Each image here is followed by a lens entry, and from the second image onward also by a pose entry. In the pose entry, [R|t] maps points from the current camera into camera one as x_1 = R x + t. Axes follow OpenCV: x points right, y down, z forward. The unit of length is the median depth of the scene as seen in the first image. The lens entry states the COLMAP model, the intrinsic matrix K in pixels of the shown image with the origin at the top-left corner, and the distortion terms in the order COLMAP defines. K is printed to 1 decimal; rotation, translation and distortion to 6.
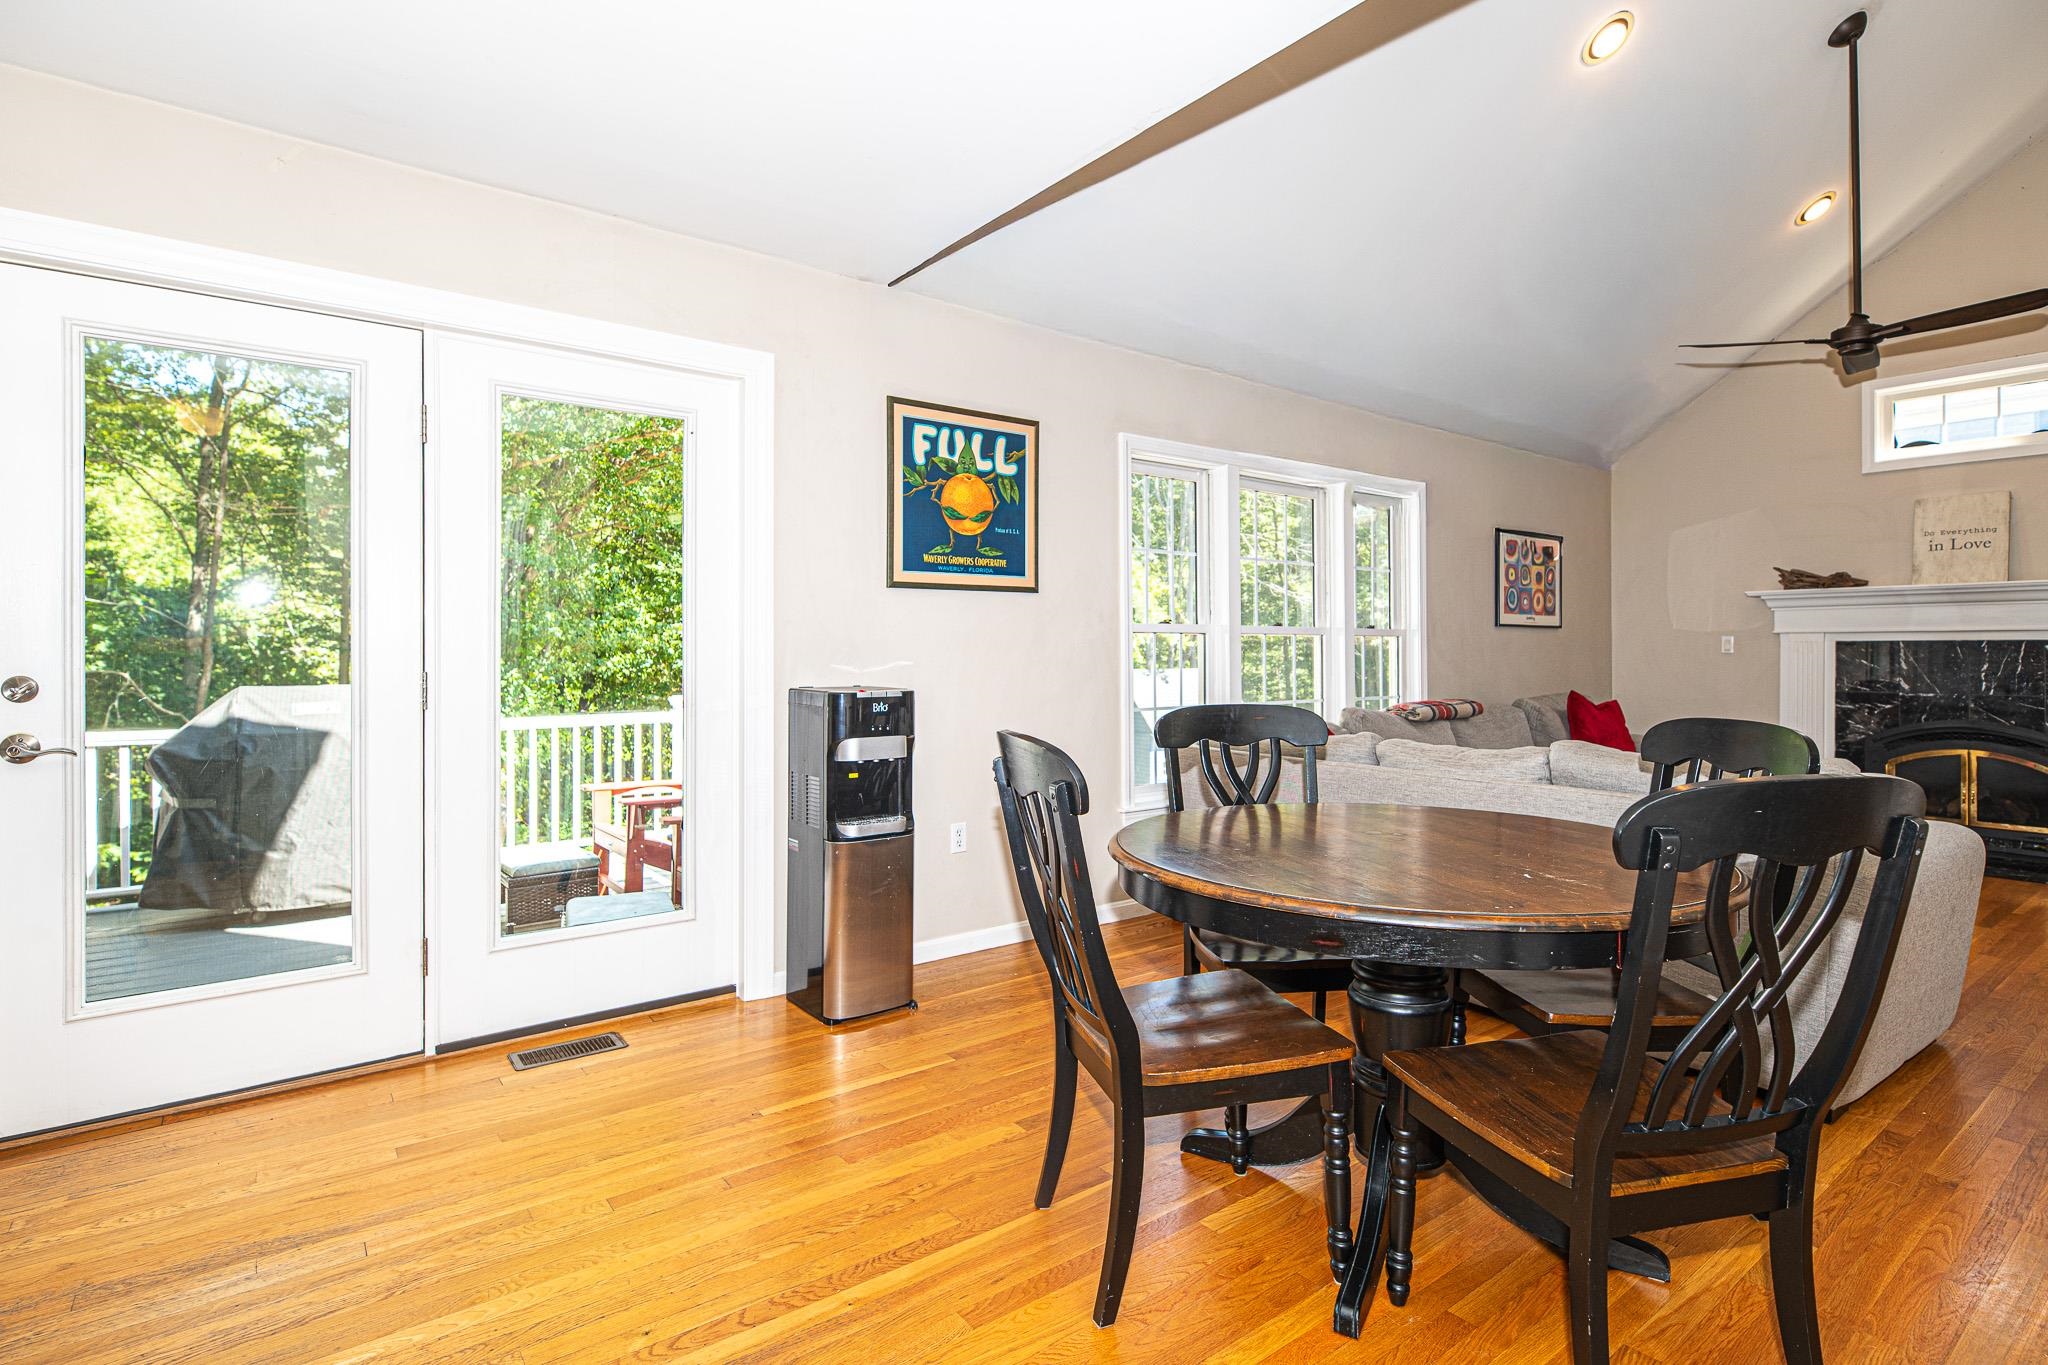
lens RADIAL K [[973.4, 0, 1019.1], [0, 973.4, 649.1], [0, 0, 1]] dist [-0.013367, -0.000820]
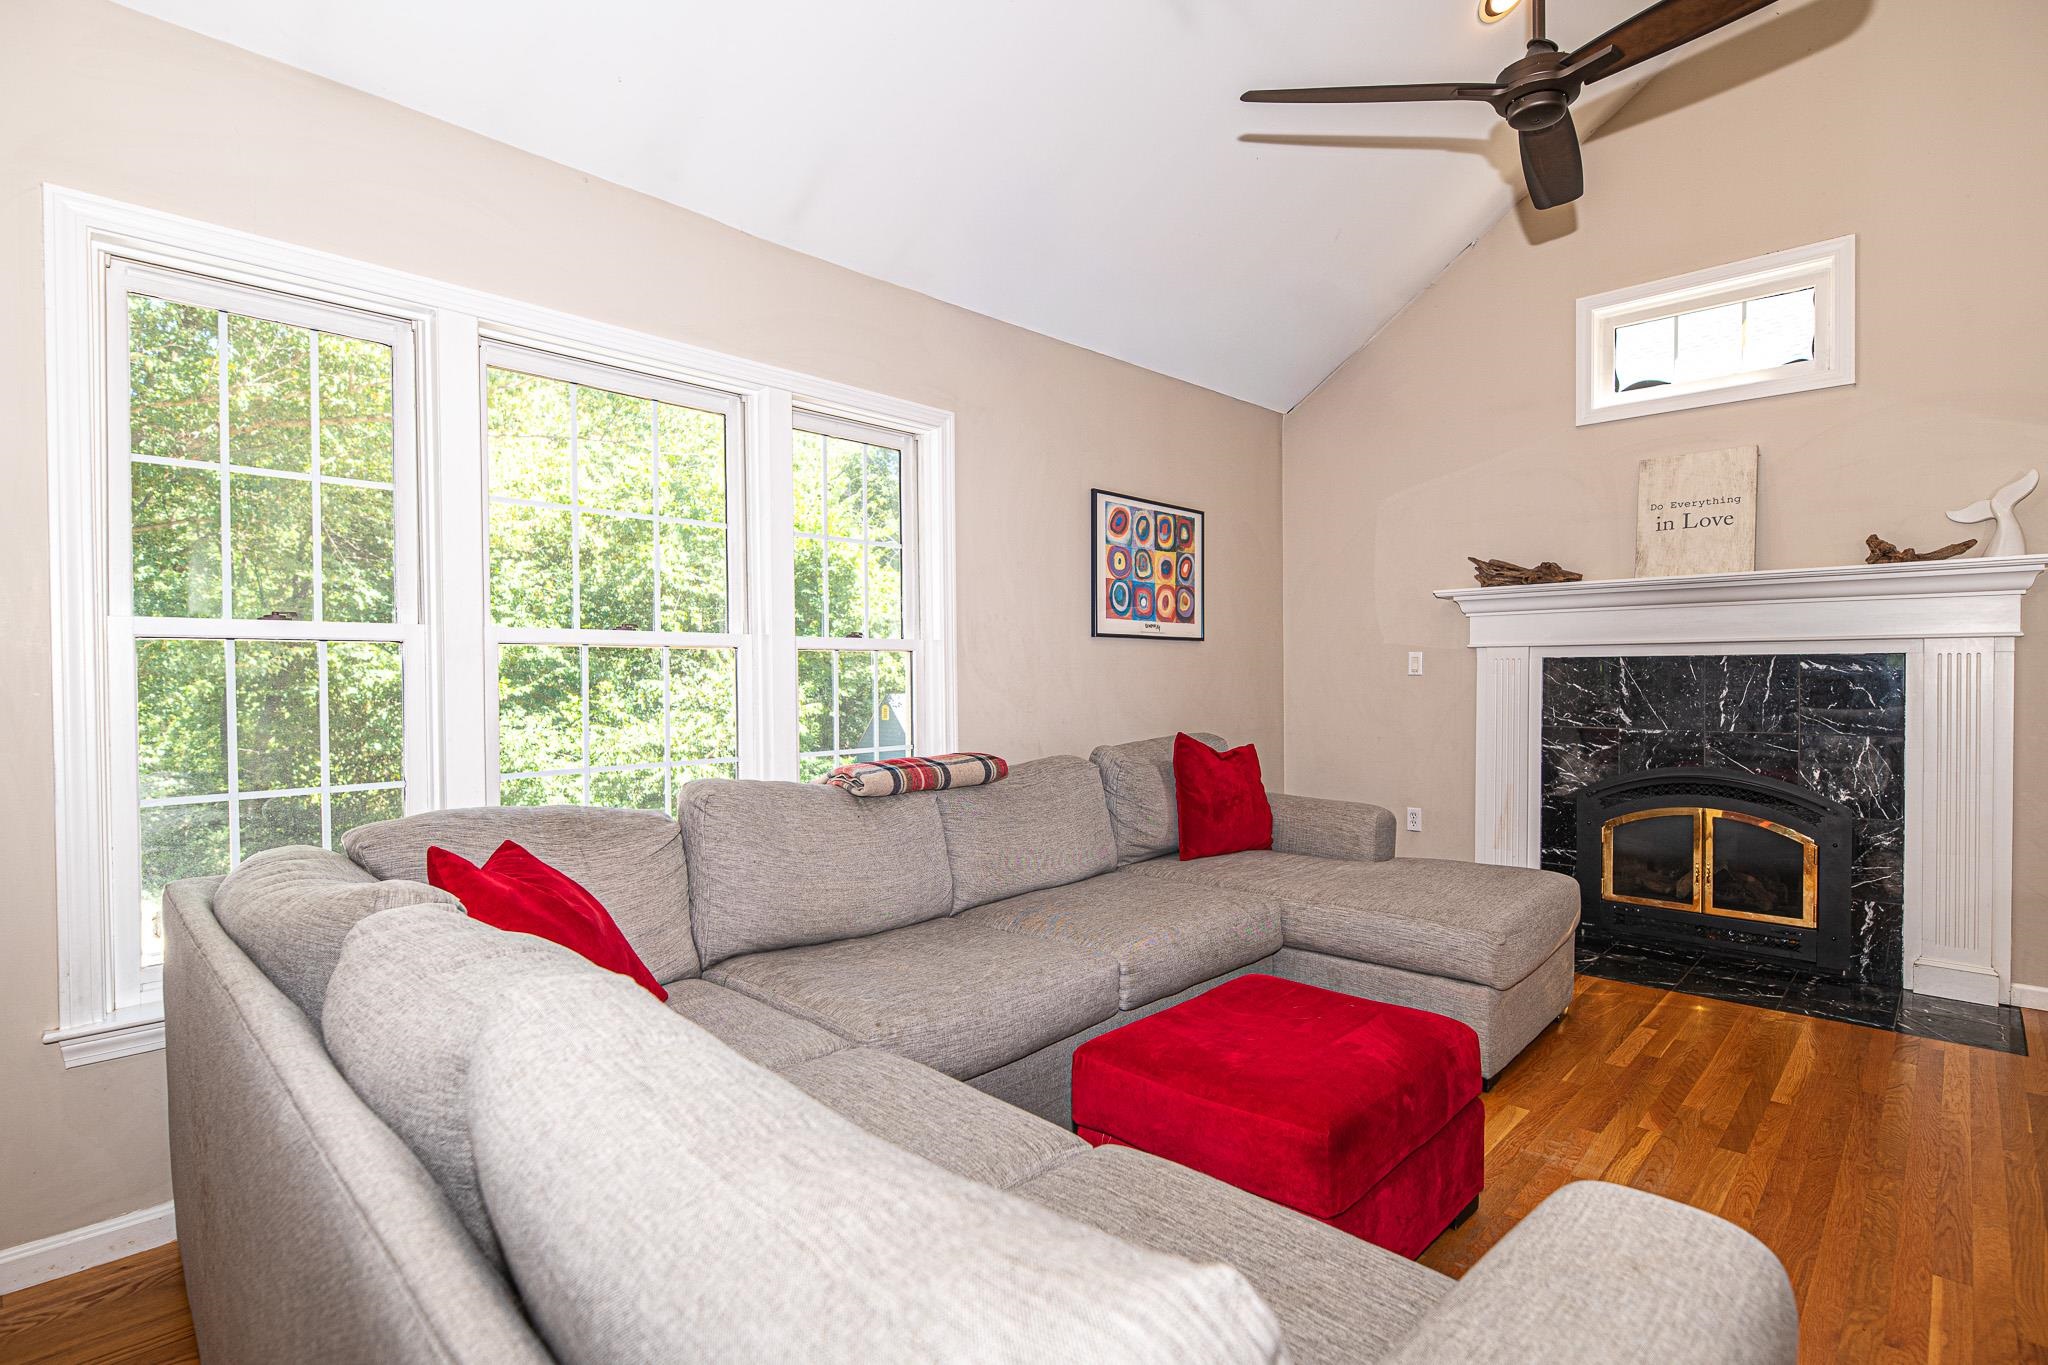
lens RADIAL K [[984.5, 0, 1033.9], [0, 984.5, 689.4], [0, 0, 1]] dist [0.004298, -0.005767]
pose [[0.981991, -0.008426, 0.188740, 0.347394], [0.004994, 0.999814, 0.018651, -0.000097], [-0.188862, -0.017373, 0.981850, 0.360012]]
